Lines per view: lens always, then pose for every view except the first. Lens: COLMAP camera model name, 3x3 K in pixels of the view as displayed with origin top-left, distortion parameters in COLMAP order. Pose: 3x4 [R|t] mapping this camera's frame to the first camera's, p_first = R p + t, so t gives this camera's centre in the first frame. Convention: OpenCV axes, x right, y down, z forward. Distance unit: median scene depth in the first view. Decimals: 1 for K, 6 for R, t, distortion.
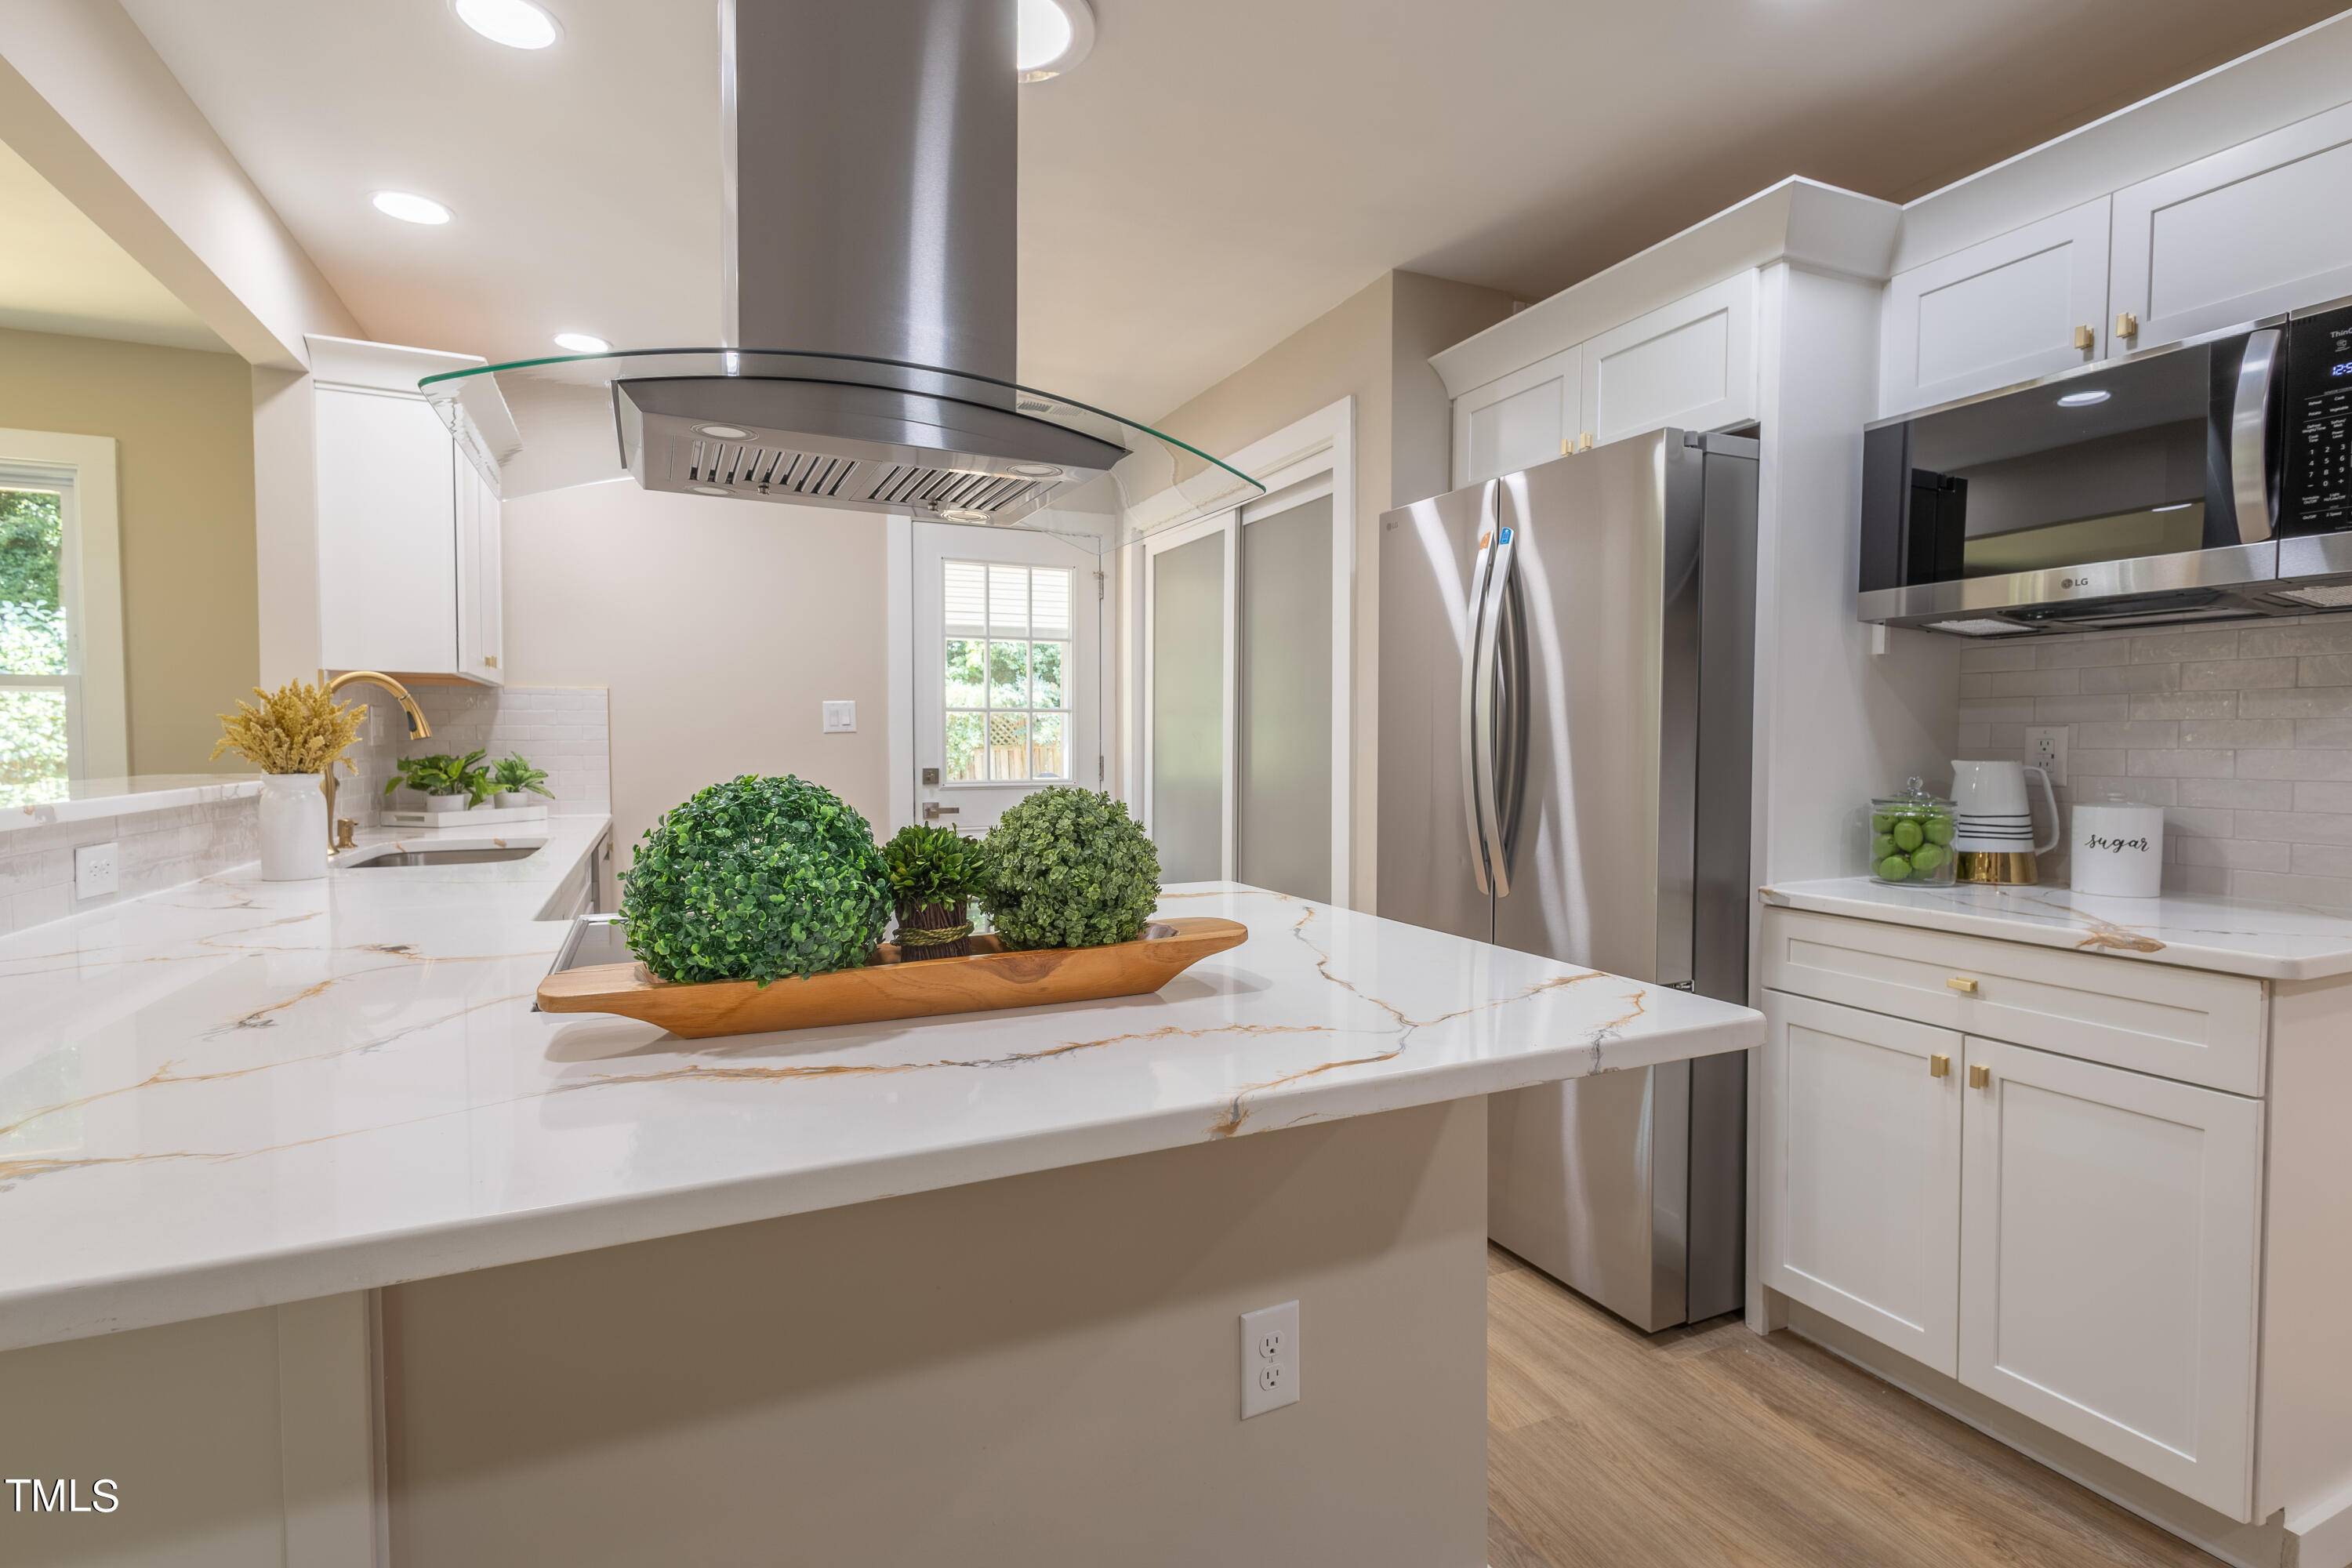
lens RADIAL K [[1115.8, 0, 1176.0], [0, 1115.8, 784.0], [0, 0, 1]] dist [-0.000664, -0.000179]
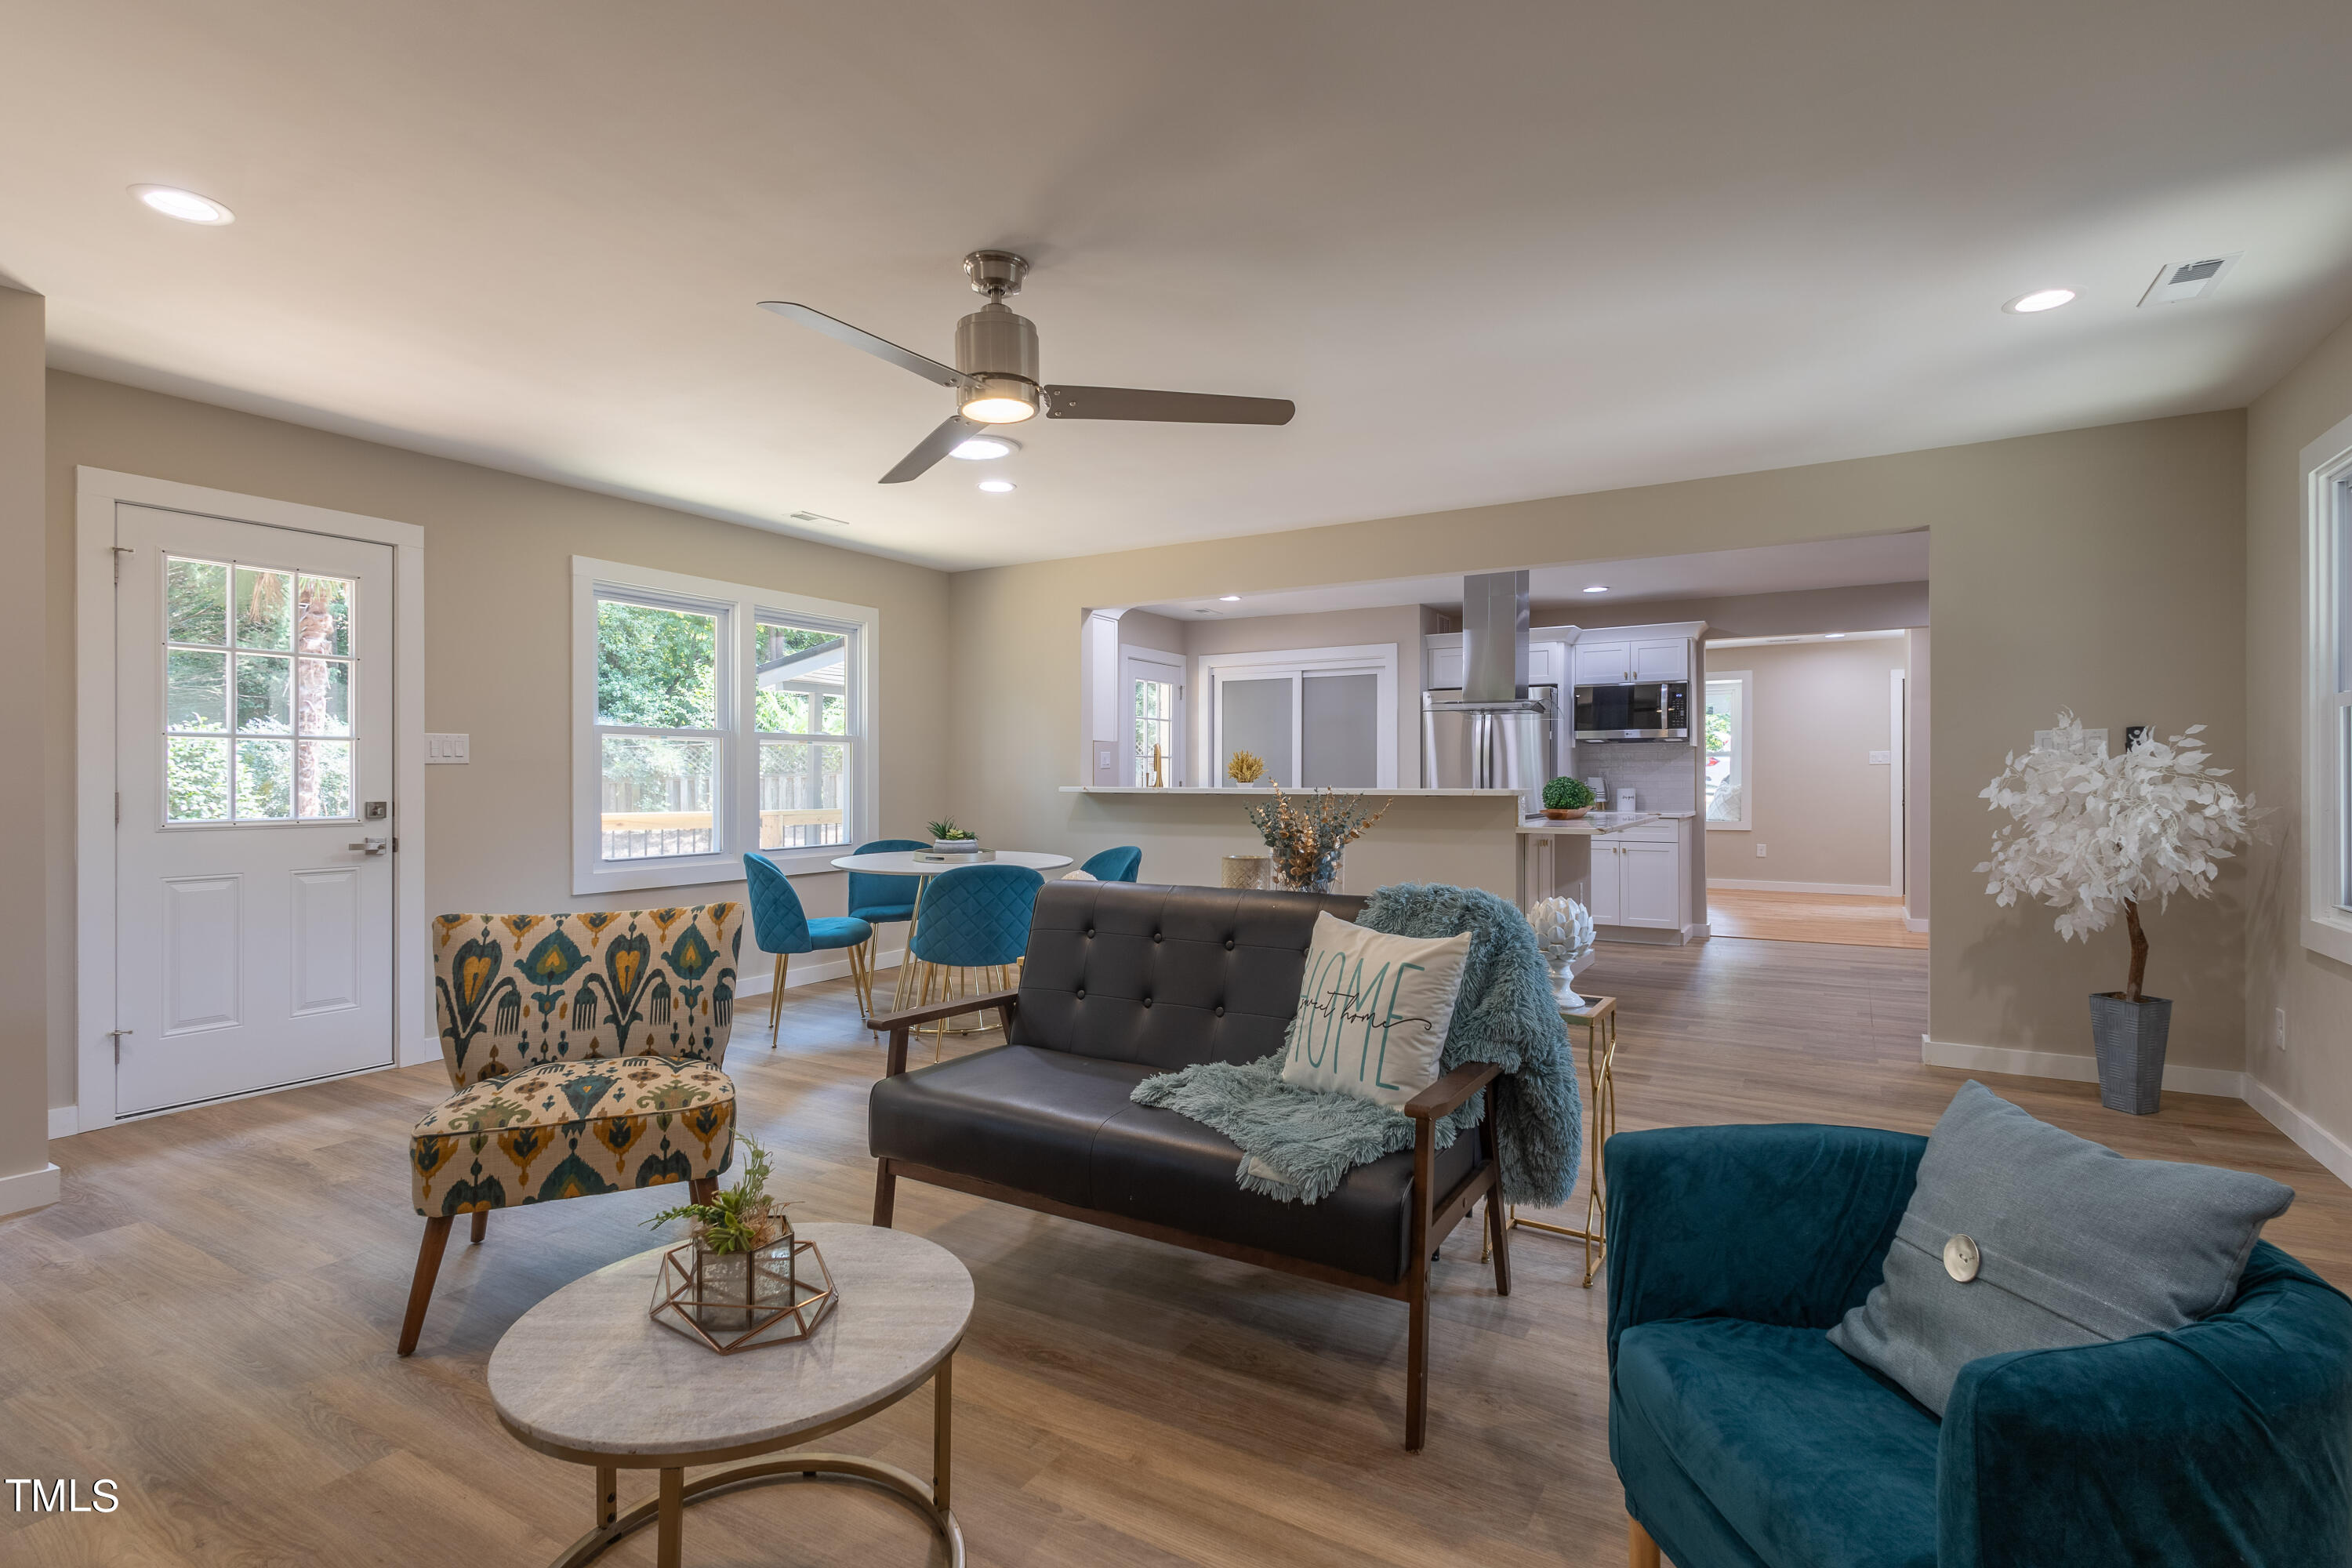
lens RADIAL K [[1075.3, 0, 1176.0], [0, 1075.3, 784.0], [0, 0, 1]] dist [0.001481, 0.000200]
pose [[0.810838, -0.006093, 0.585240, -1.640333], [0.024485, 0.999423, -0.023519, 0.033452], [-0.584759, 0.033400, 0.810519, -0.704272]]
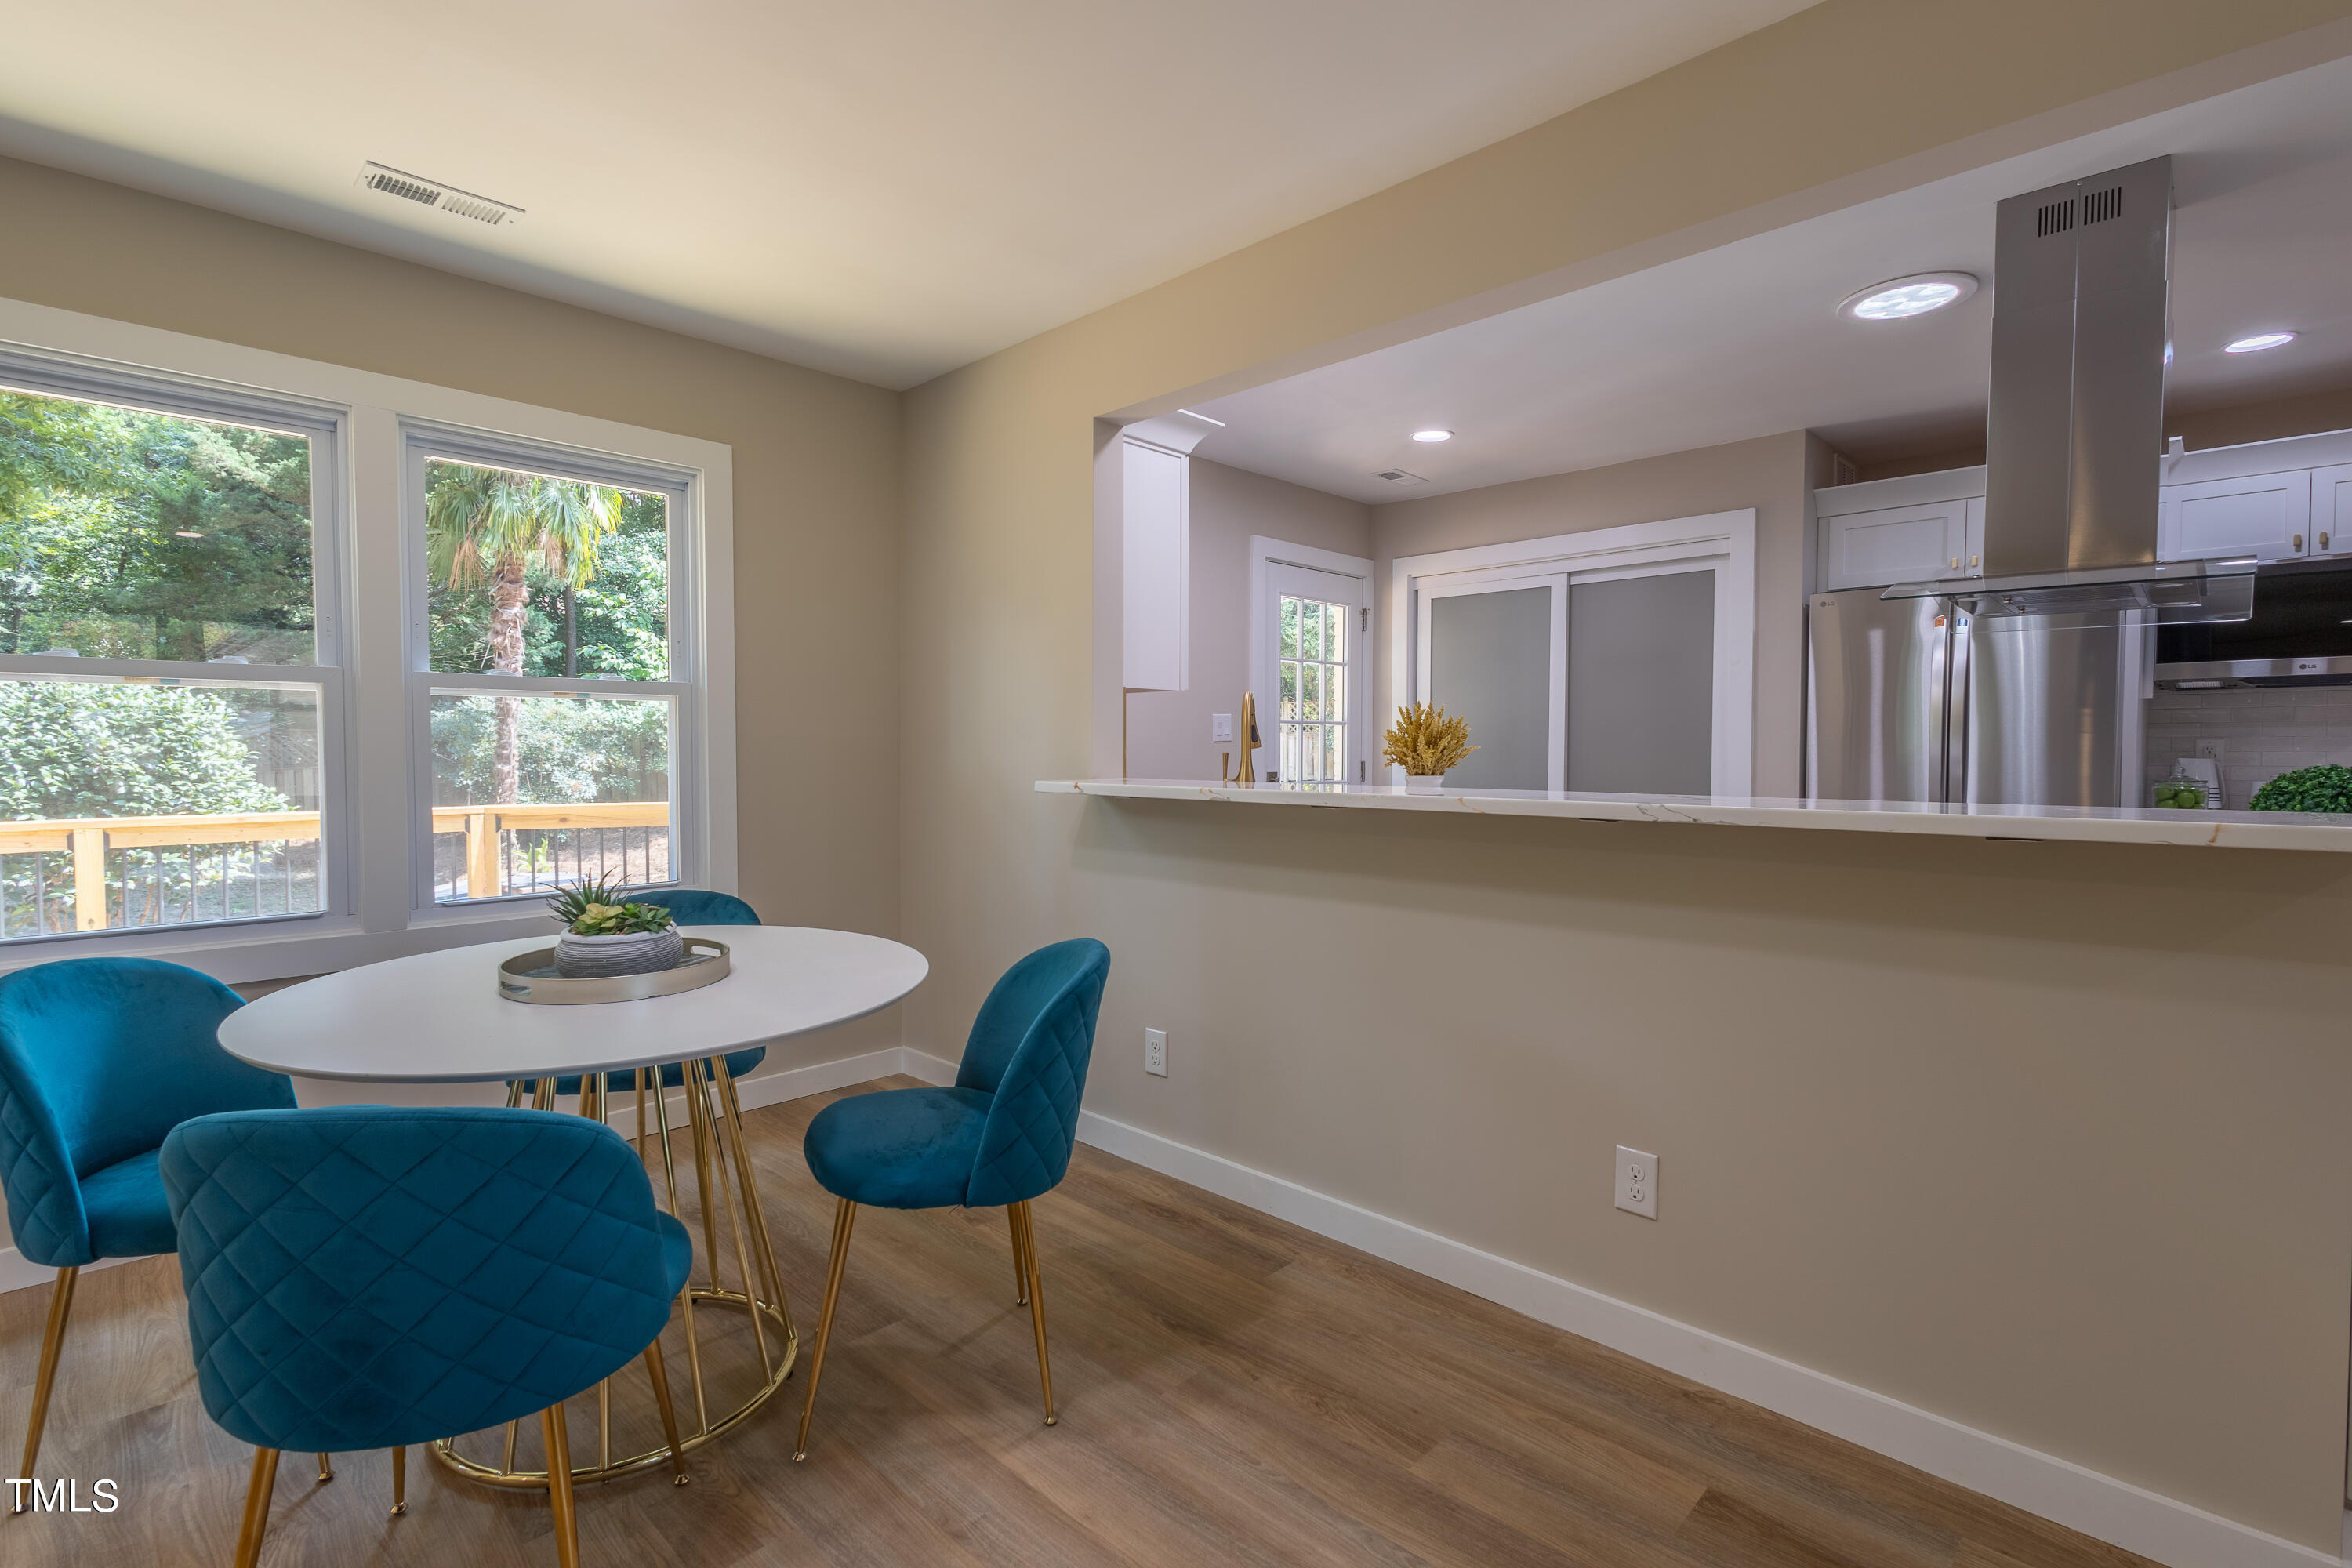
lens RADIAL K [[1075.3, 0, 1176.0], [0, 1075.3, 784.0], [0, 0, 1]] dist [0.001481, 0.000200]
pose [[0.926807, -0.013728, 0.375287, -0.975169], [0.015268, 0.999883, -0.001129, -0.003805], [-0.375228, 0.006776, 0.926908, 0.001561]]
